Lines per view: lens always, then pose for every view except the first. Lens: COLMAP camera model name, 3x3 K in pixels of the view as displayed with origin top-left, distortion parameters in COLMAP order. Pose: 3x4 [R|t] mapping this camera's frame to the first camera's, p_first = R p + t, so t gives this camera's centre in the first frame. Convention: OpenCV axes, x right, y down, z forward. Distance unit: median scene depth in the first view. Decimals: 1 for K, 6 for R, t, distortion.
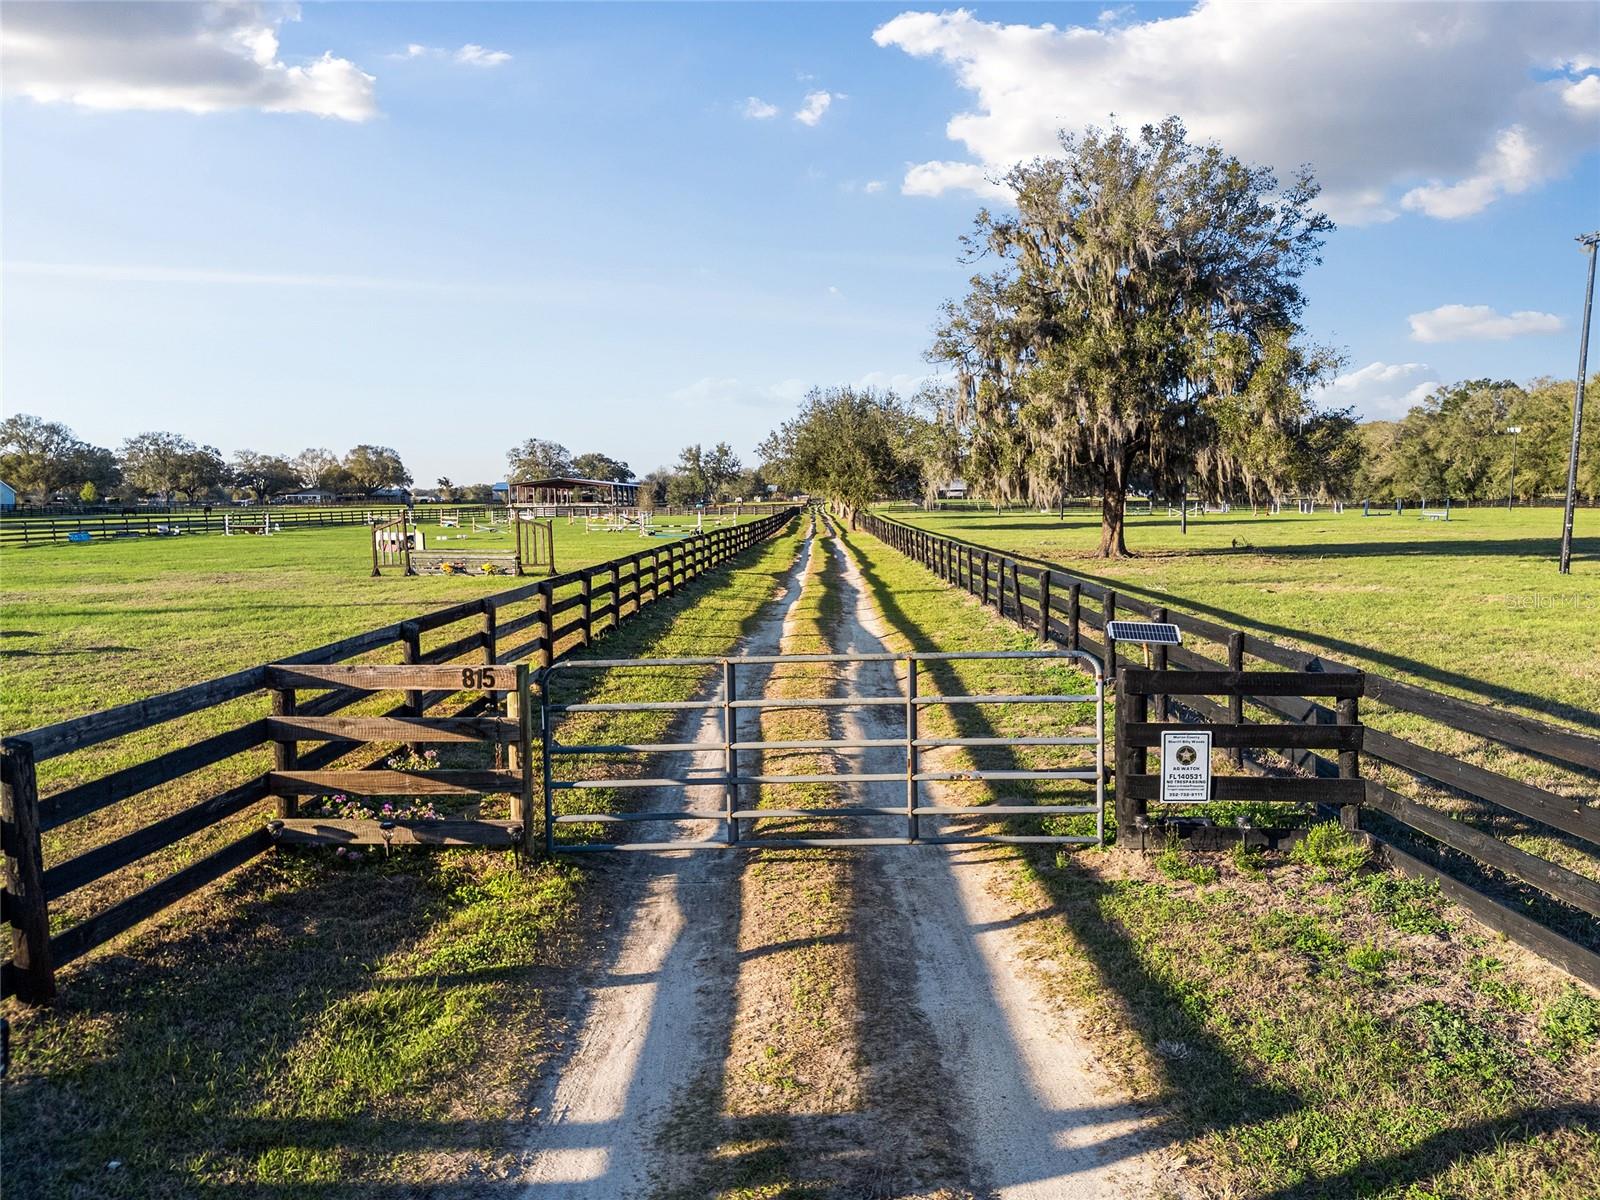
lens RADIAL K [[1189.4, 0, 802.9], [0, 1189.4, 608.1], [0, 0, 1]] dist [0.058041, -0.011410]
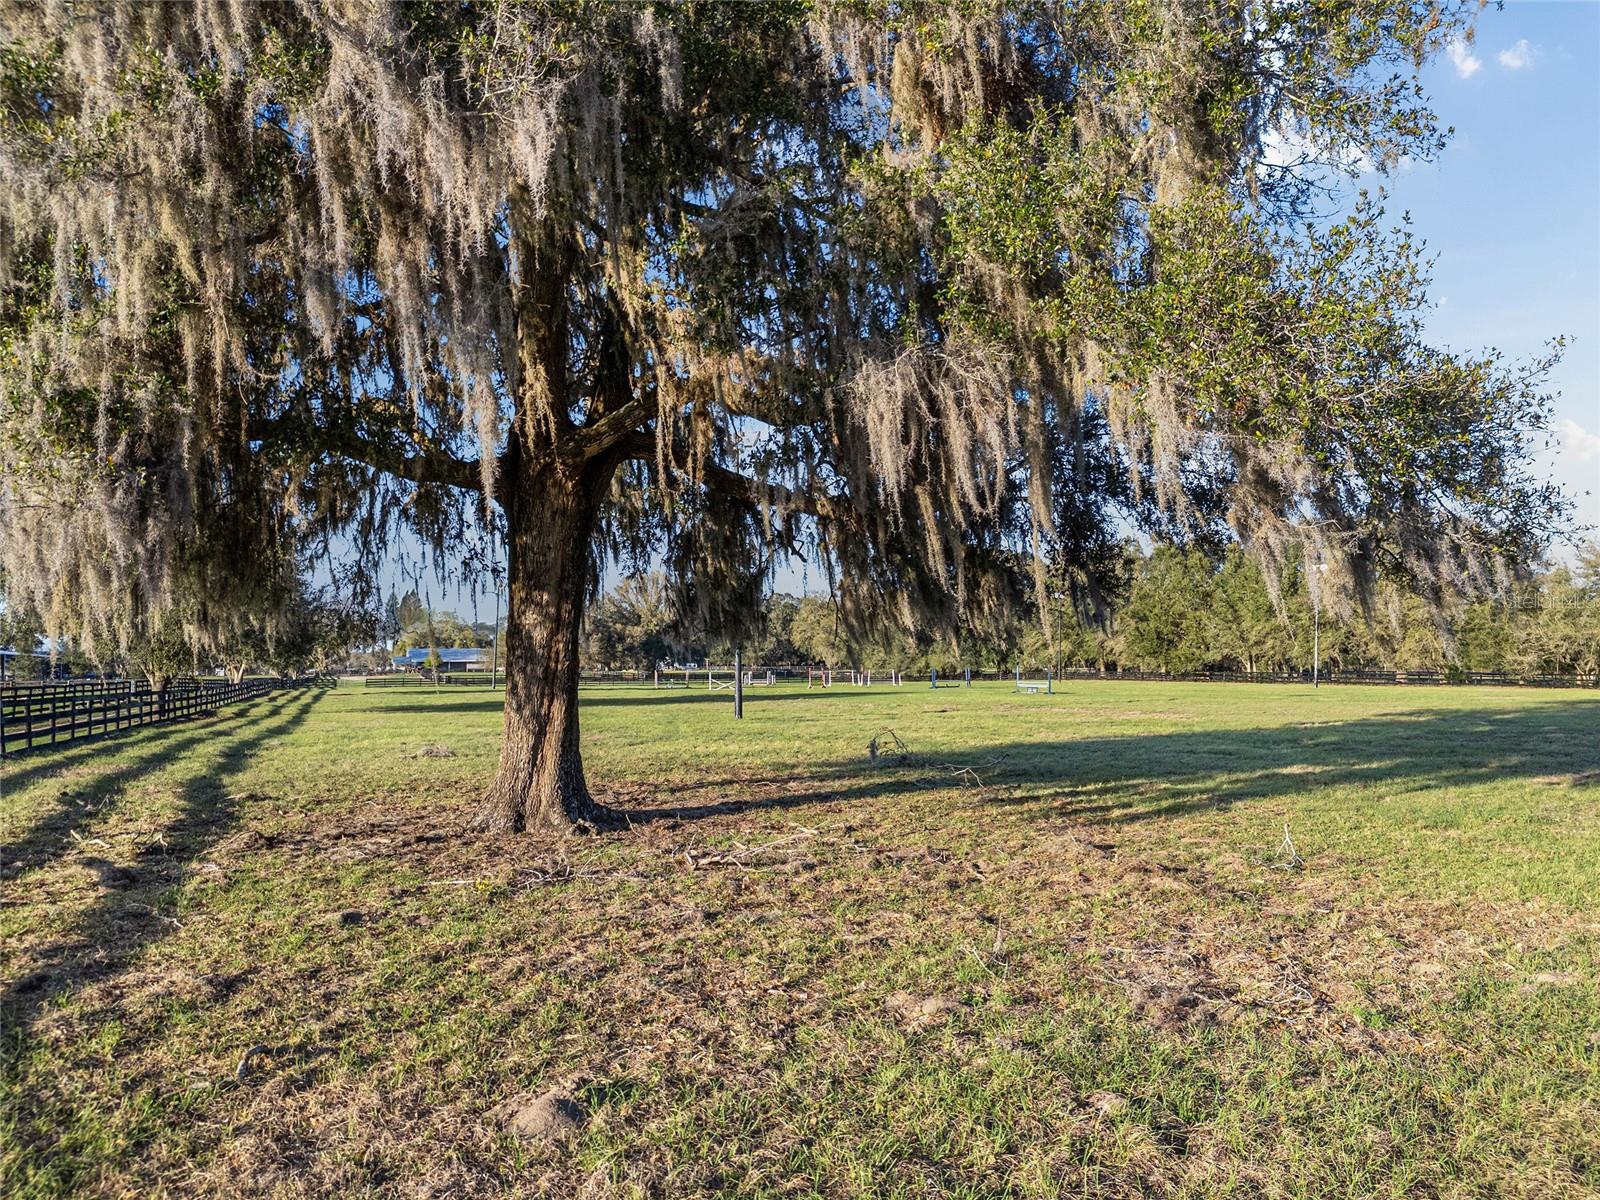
lens RADIAL K [[1189.4, 0, 805.0], [0, 1189.4, 598.8], [0, 0, 1]] dist [0.058041, -0.011410]
pose [[0.928979, 0.021167, 0.369526, 0.104442], [0.036086, 0.988428, -0.147338, -0.025389], [-0.368369, 0.150209, 0.917465, 0.350809]]
